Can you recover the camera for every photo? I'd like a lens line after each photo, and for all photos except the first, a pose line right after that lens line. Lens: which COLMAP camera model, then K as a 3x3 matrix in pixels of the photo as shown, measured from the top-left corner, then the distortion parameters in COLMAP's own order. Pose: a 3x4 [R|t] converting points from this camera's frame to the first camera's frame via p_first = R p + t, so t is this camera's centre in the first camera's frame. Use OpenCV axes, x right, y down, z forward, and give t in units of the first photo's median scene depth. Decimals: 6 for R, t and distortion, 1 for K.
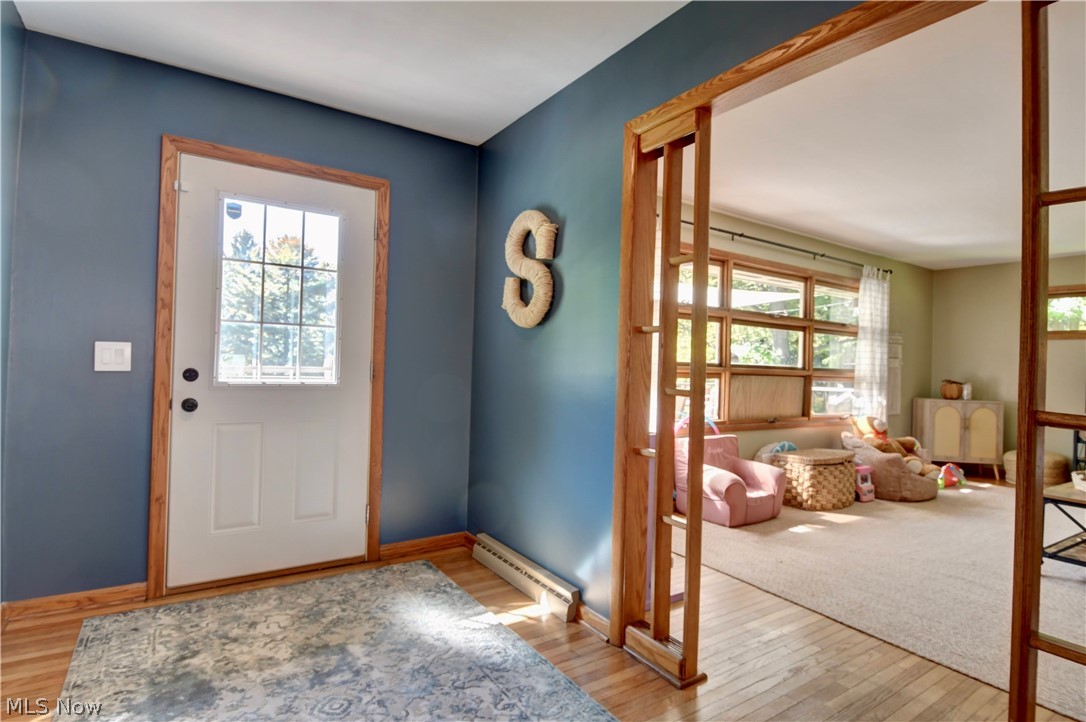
lens RADIAL K [[565.5, 0, 543.0], [0, 565.5, 361.0], [0, 0, 1]] dist [-0.015992, -0.000950]
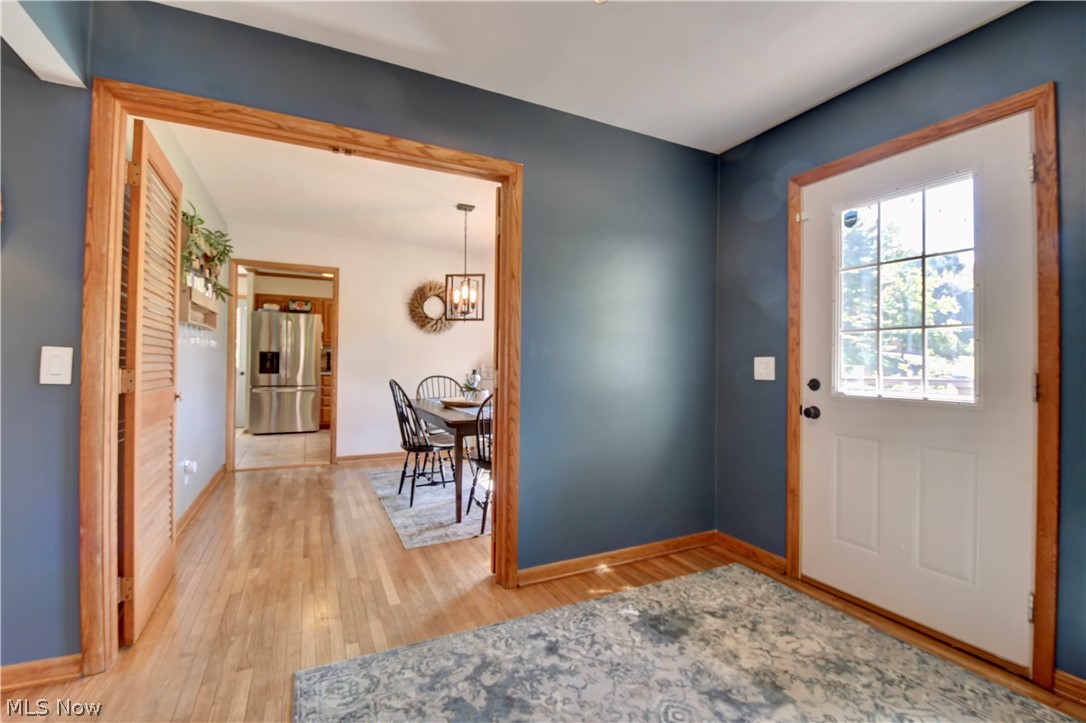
lens RADIAL K [[480.4, 0, 545.2], [0, 480.4, 357.4], [0, 0, 1]] dist [0.011416, -0.019680]
pose [[-0.139409, -0.037186, -0.989536, 0.388022], [-0.003942, 0.999308, -0.036998, 0.008759], [0.990227, -0.001257, -0.139460, 0.647126]]
